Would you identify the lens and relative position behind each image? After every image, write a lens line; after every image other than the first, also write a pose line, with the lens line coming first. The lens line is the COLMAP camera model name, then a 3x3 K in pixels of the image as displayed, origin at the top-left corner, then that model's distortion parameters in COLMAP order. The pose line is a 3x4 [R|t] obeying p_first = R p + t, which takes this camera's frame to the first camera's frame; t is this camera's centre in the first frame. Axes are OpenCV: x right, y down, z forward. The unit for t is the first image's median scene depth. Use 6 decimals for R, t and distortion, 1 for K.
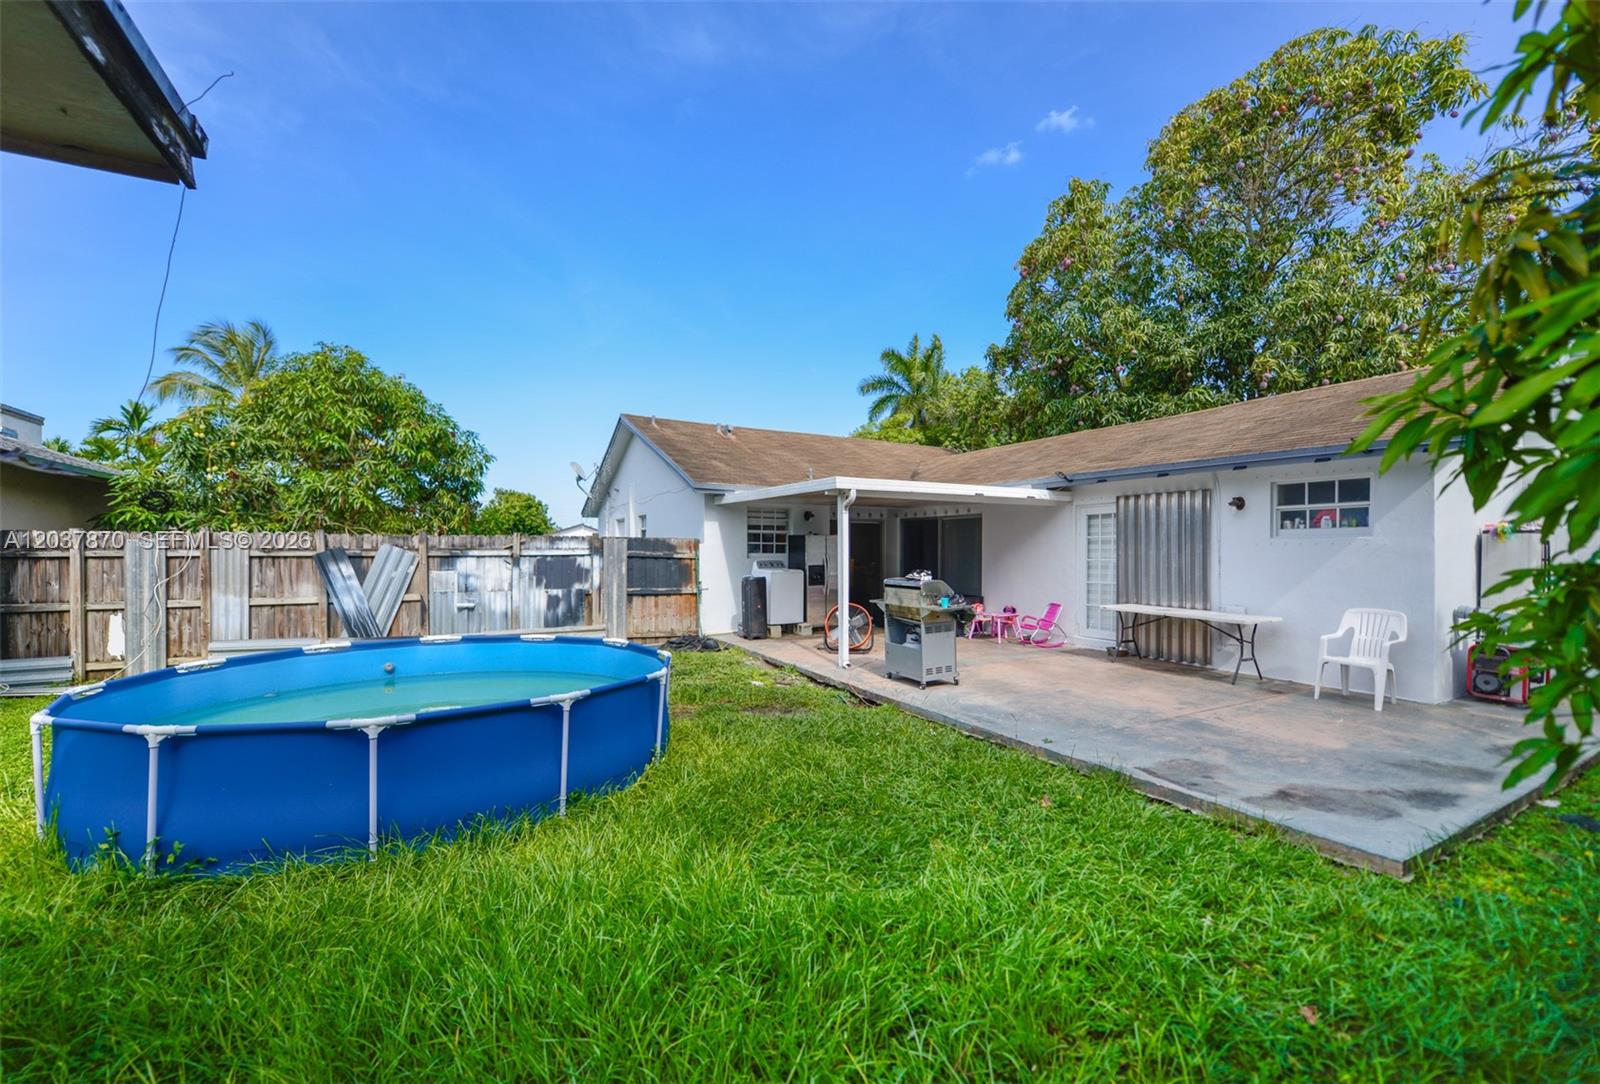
lens RADIAL K [[642.2, 0, 791.6], [0, 642.2, 550.8], [0, 0, 1]] dist [0.002601, 0.000075]
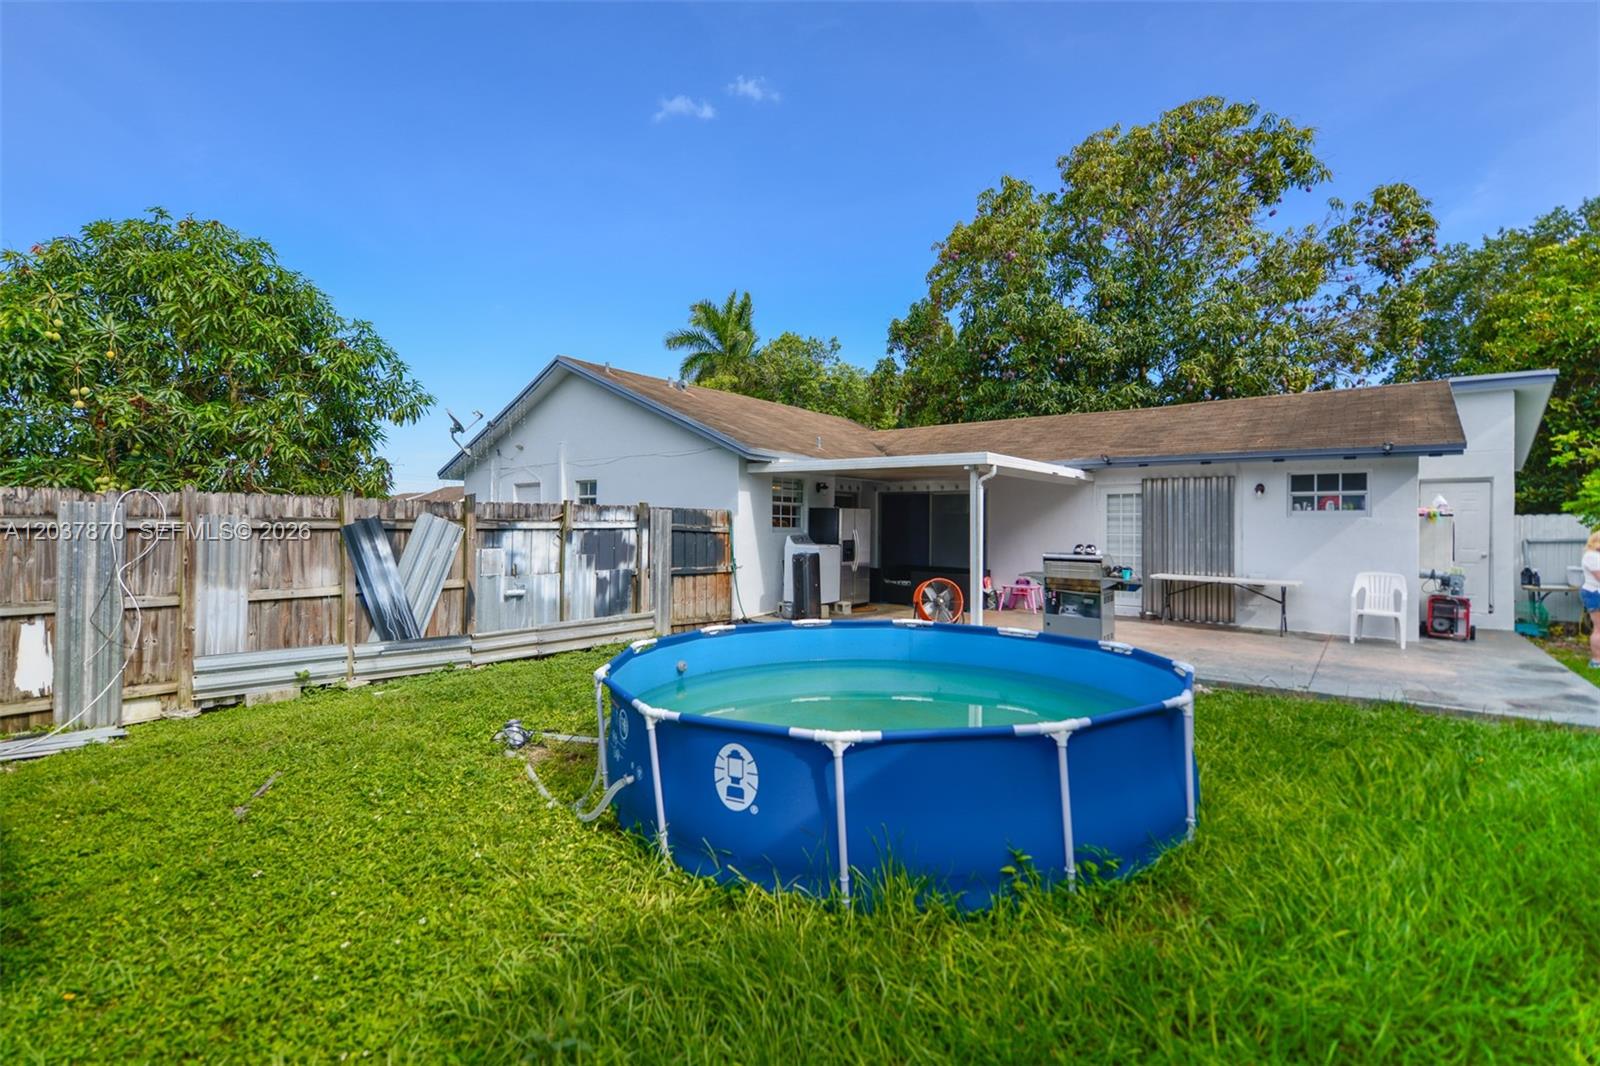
lens RADIAL K [[711.7, 0, 800.8], [0, 711.7, 522.9], [0, 0, 1]] dist [0.012907, -0.000440]
pose [[0.923248, 0.007243, 0.384135, -0.505923], [-0.006919, 0.999974, -0.002225, 0.000018], [-0.384141, -0.000603, 0.923274, 0.068930]]
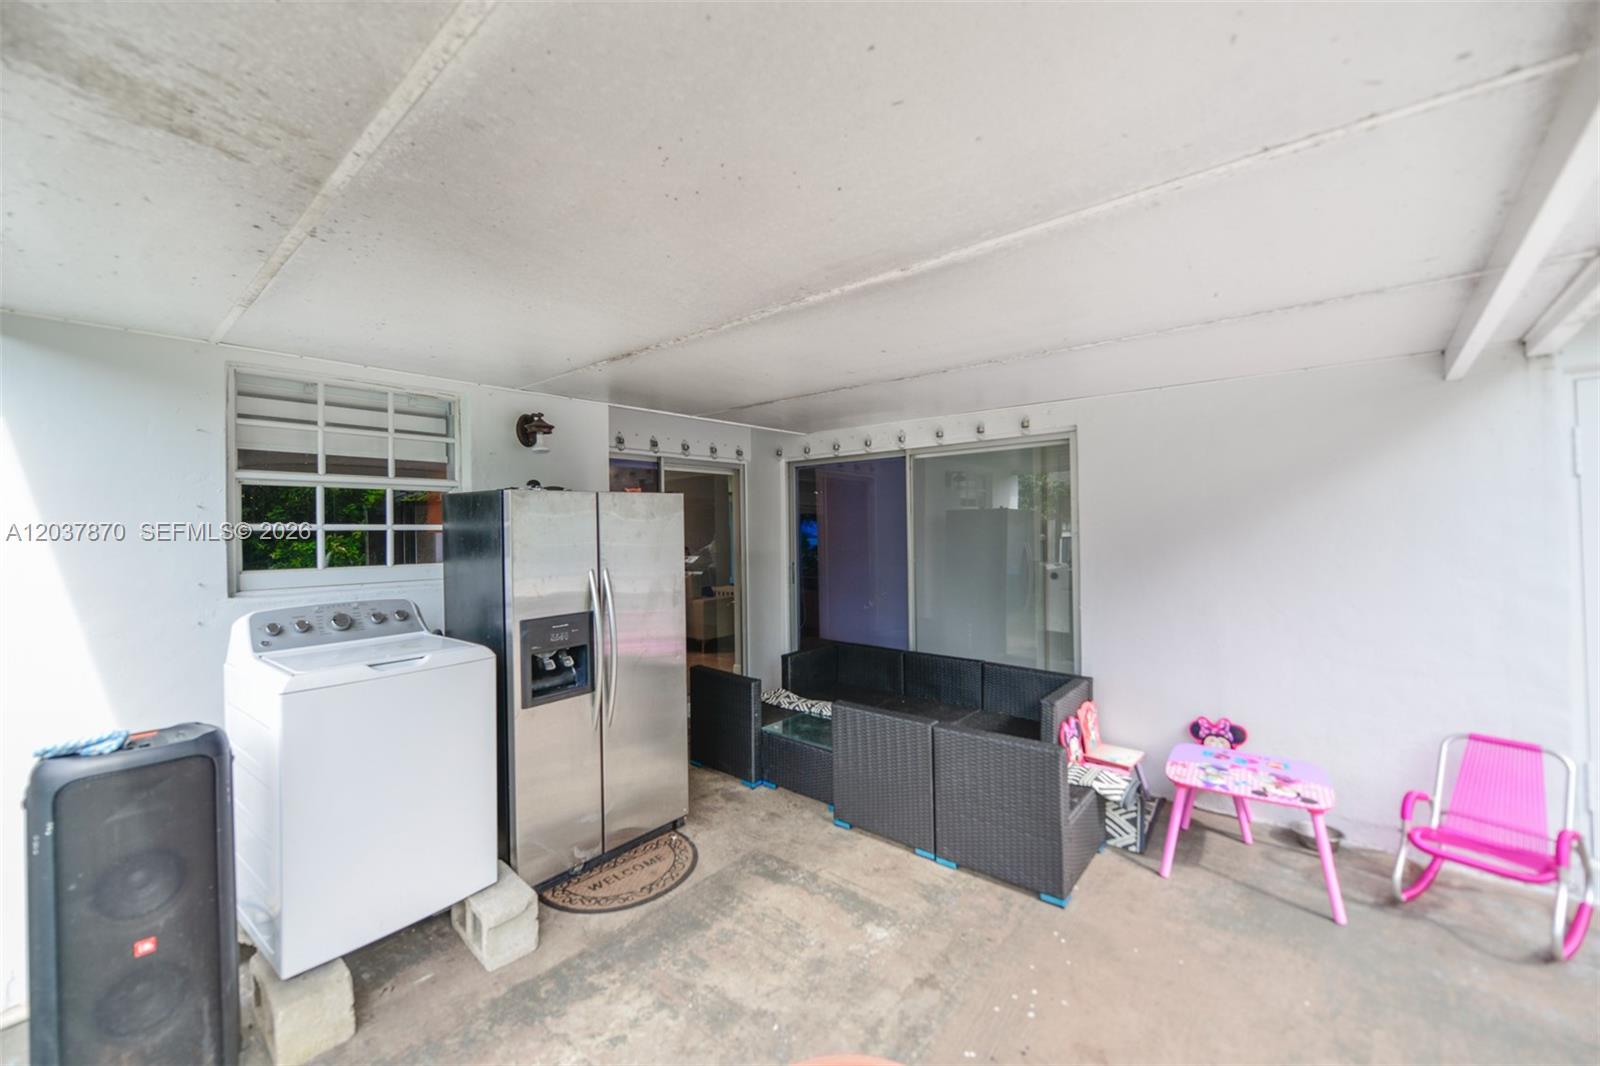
lens RADIAL K [[642.2, 0, 806.7], [0, 642.2, 521.8], [0, 0, 1]] dist [0.002601, 0.000075]
pose [[0.940530, -0.007801, 0.339620, 0.055385], [0.003880, 0.999918, 0.012224, -0.020202], [-0.339687, -0.010180, 0.940483, 0.868629]]
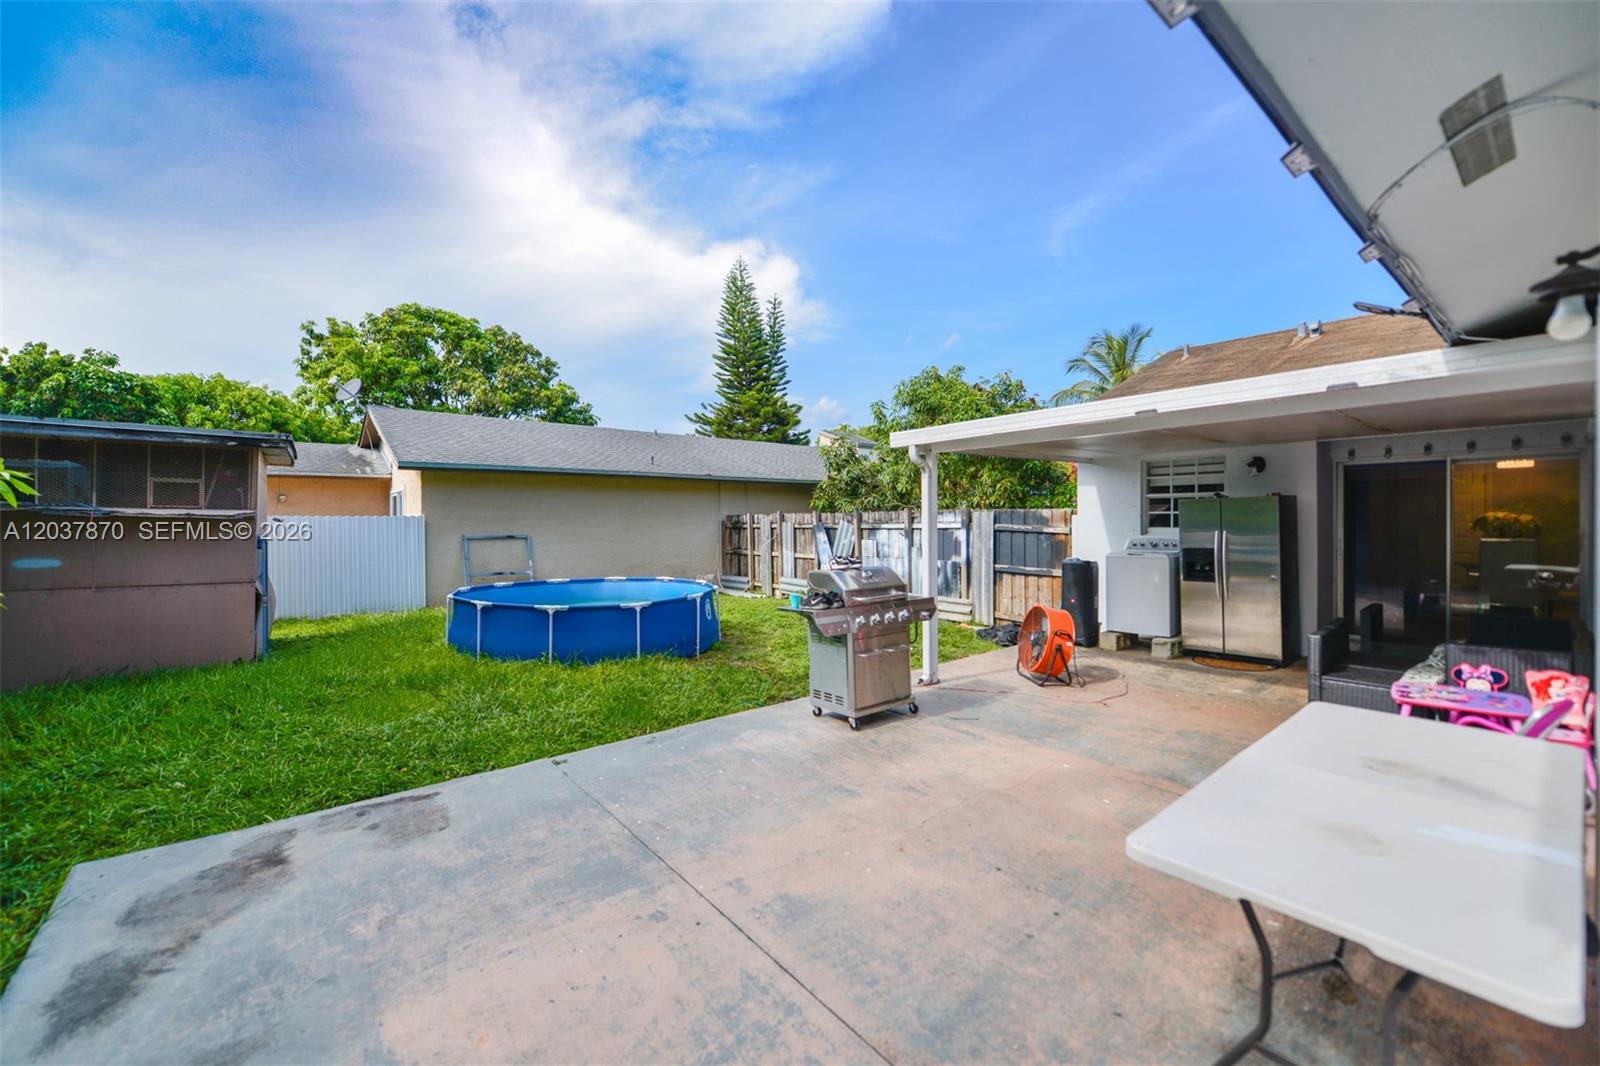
lens RADIAL K [[642.2, 0, 802.7], [0, 642.2, 525.5], [0, 0, 1]] dist [0.002601, 0.000075]
pose [[0.175094, 0.005265, -0.984538, 0.677312], [0.009136, 0.999934, 0.006972, -0.007905], [0.984509, -0.010215, 0.175034, 0.619807]]
